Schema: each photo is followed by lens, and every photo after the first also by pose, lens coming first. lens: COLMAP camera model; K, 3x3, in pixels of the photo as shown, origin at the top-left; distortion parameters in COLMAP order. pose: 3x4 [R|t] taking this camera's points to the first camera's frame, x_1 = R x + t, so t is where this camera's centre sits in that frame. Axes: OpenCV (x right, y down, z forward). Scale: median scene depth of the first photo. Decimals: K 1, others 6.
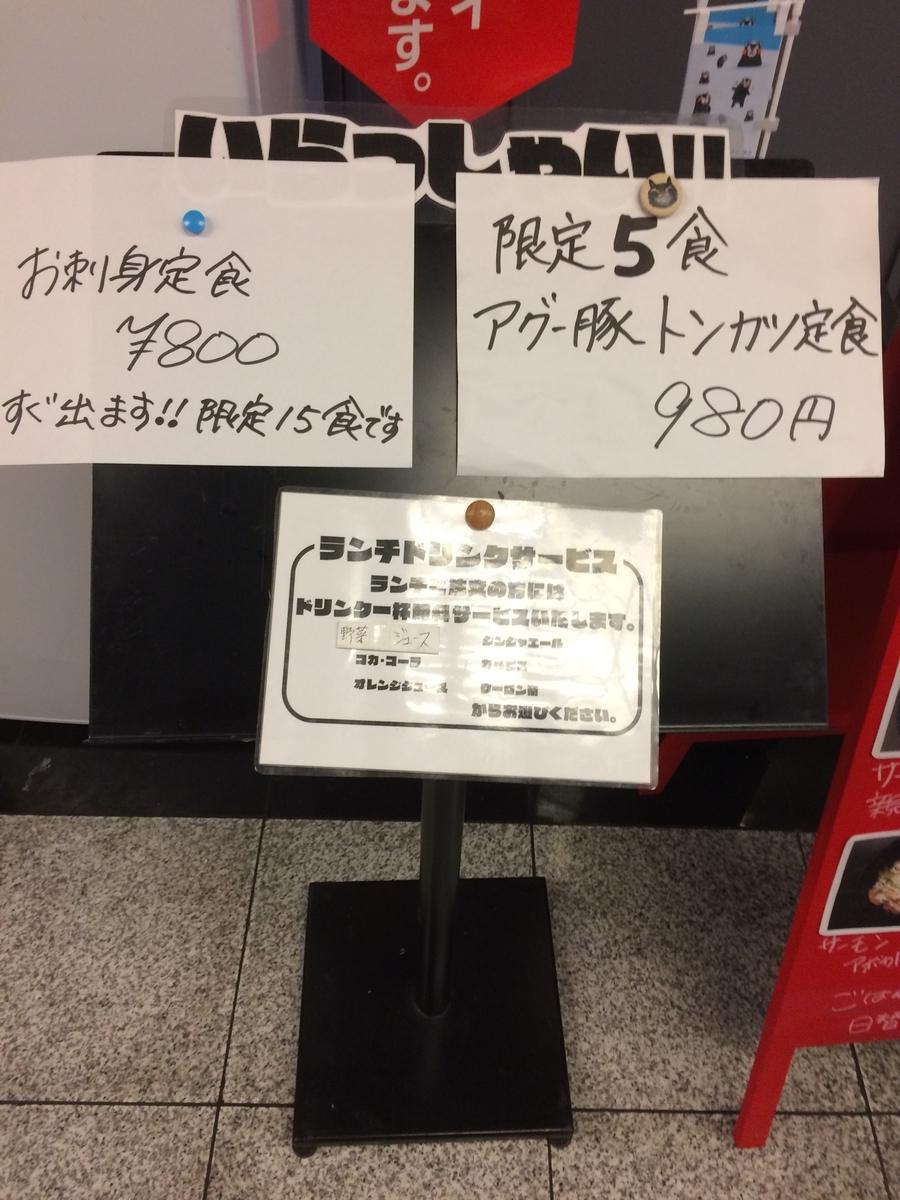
lens RADIAL K [[1006.5, 0, 370.3], [0, 1006.5, 586.2], [0, 0, 1]] dist [0.031257, -0.069075]
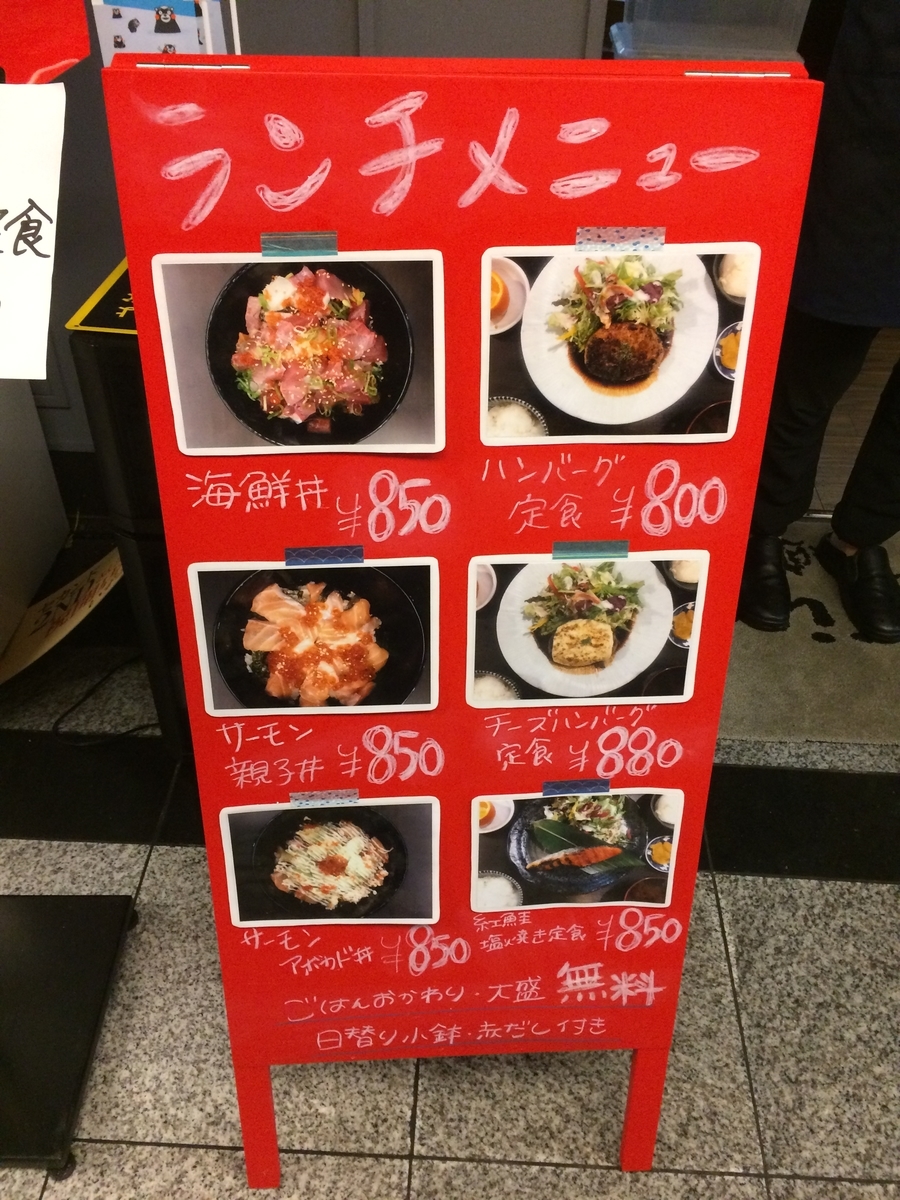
lens RADIAL K [[1006.5, 0, 446.8], [0, 1006.5, 598.5], [0, 0, 1]] dist [0.031257, -0.069075]
pose [[0.999686, 0.024987, 0.002062, 0.510206], [-0.024692, 0.995470, -0.091812, 0.101451], [-0.004347, 0.091732, 0.995774, 0.037026]]
